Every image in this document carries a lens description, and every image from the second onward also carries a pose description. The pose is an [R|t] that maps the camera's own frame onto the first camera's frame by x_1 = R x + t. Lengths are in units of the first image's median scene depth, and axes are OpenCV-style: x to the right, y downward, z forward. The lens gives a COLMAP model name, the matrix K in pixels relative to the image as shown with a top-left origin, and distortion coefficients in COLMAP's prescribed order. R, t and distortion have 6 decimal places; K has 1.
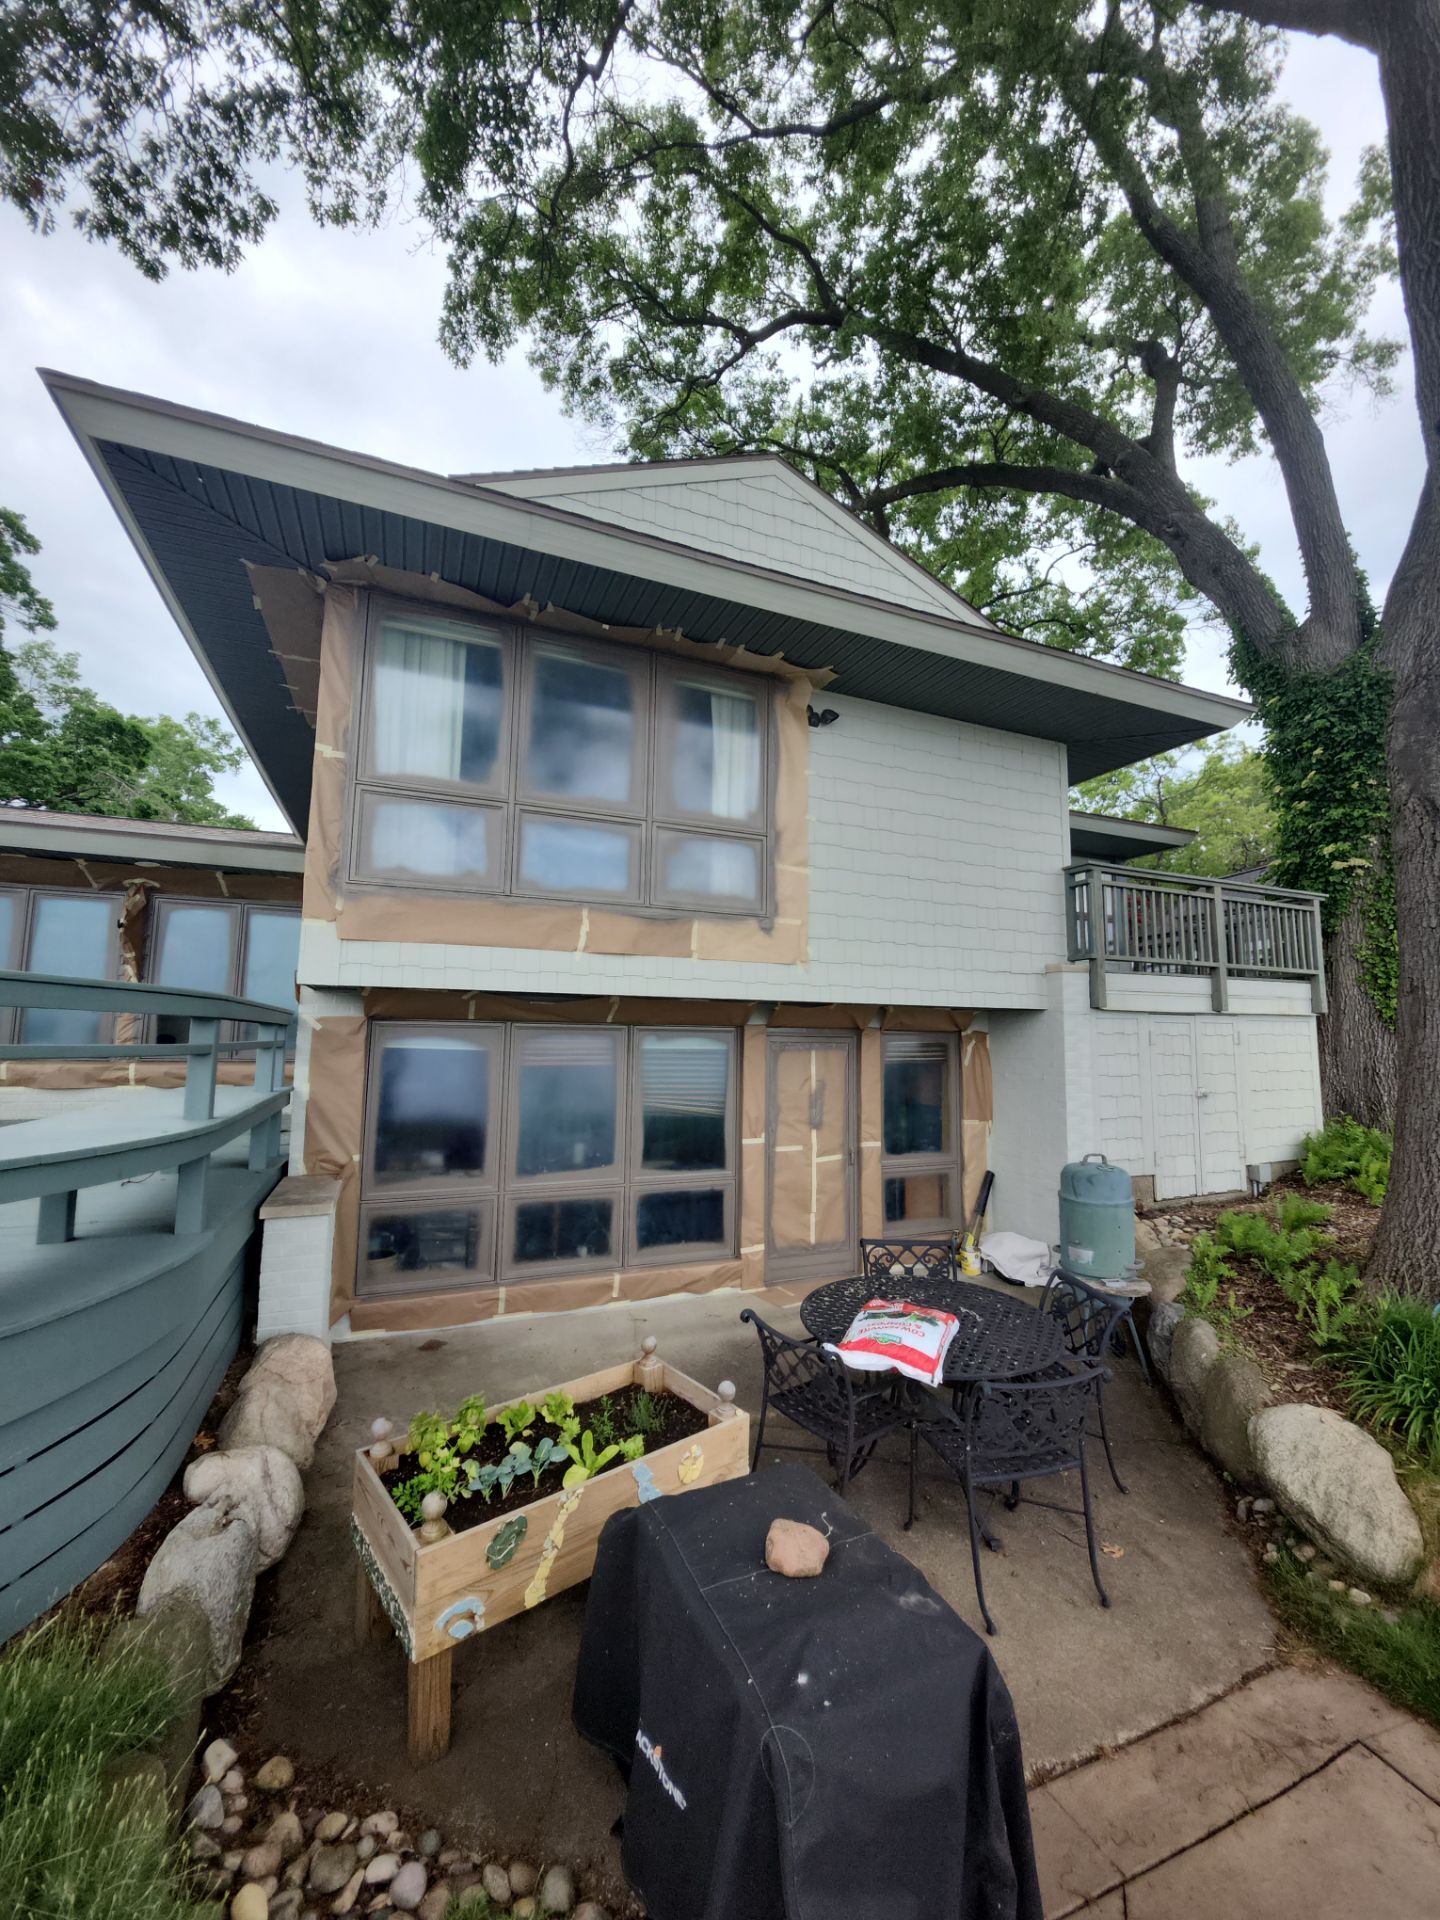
lens RADIAL K [[765.9, 0, 724.2], [0, 765.9, 956.5], [0, 0, 1]] dist [0.000234, -0.010289]
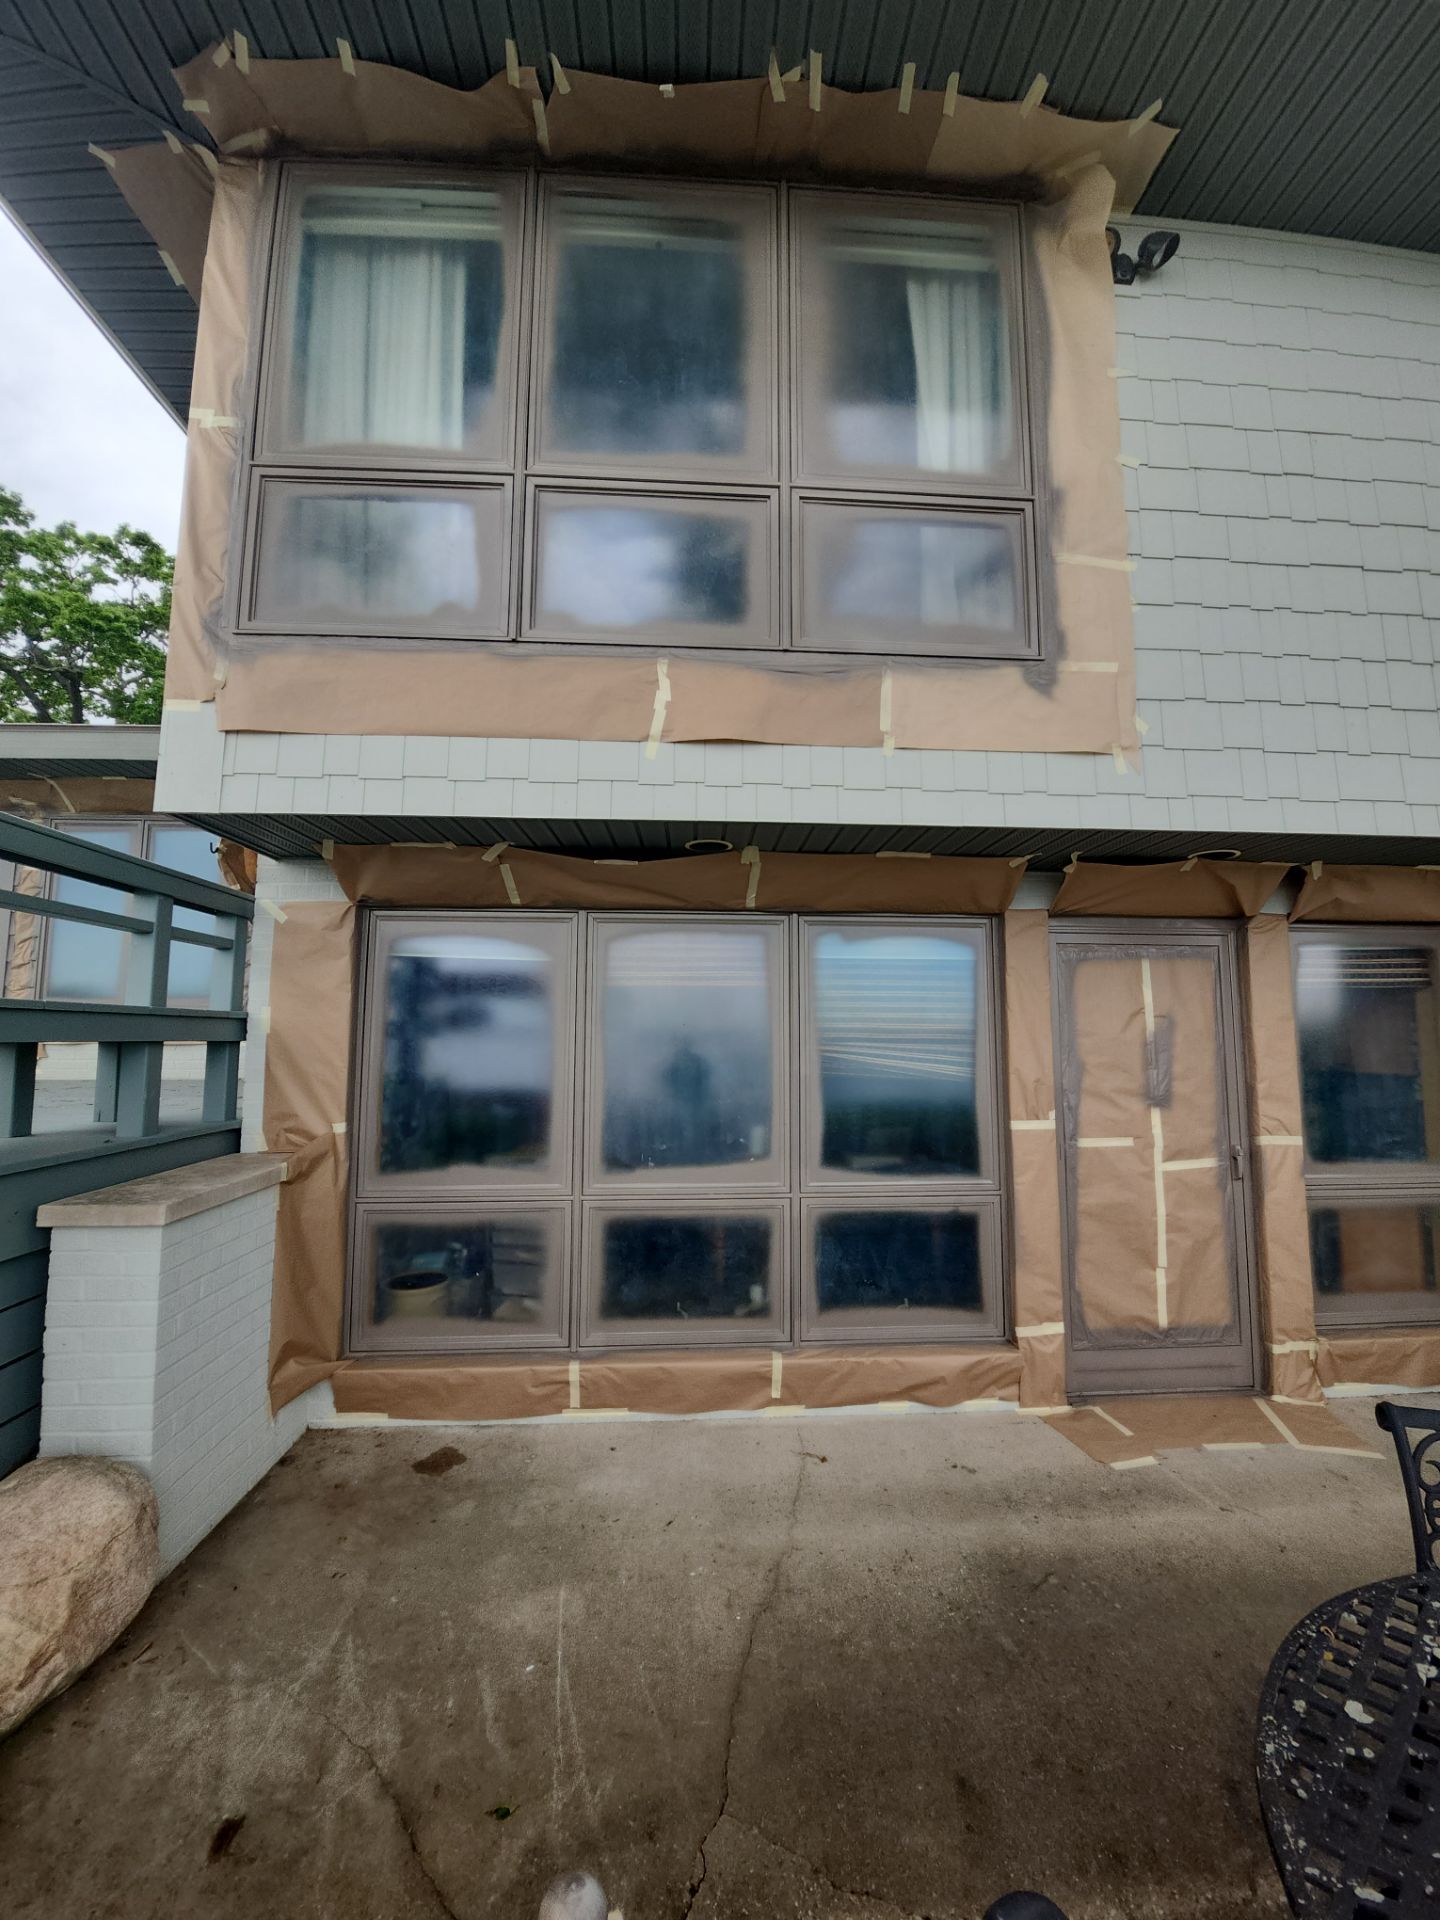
lens RADIAL K [[765.9, 0, 724.2], [0, 765.9, 956.5], [0, 0, 1]] dist [0.000234, -0.010289]
pose [[0.943814, -0.043473, -0.327604, 0.016568], [0.044163, 0.999010, -0.005335, 0.127549], [0.327512, -0.009432, 0.944800, 0.466825]]
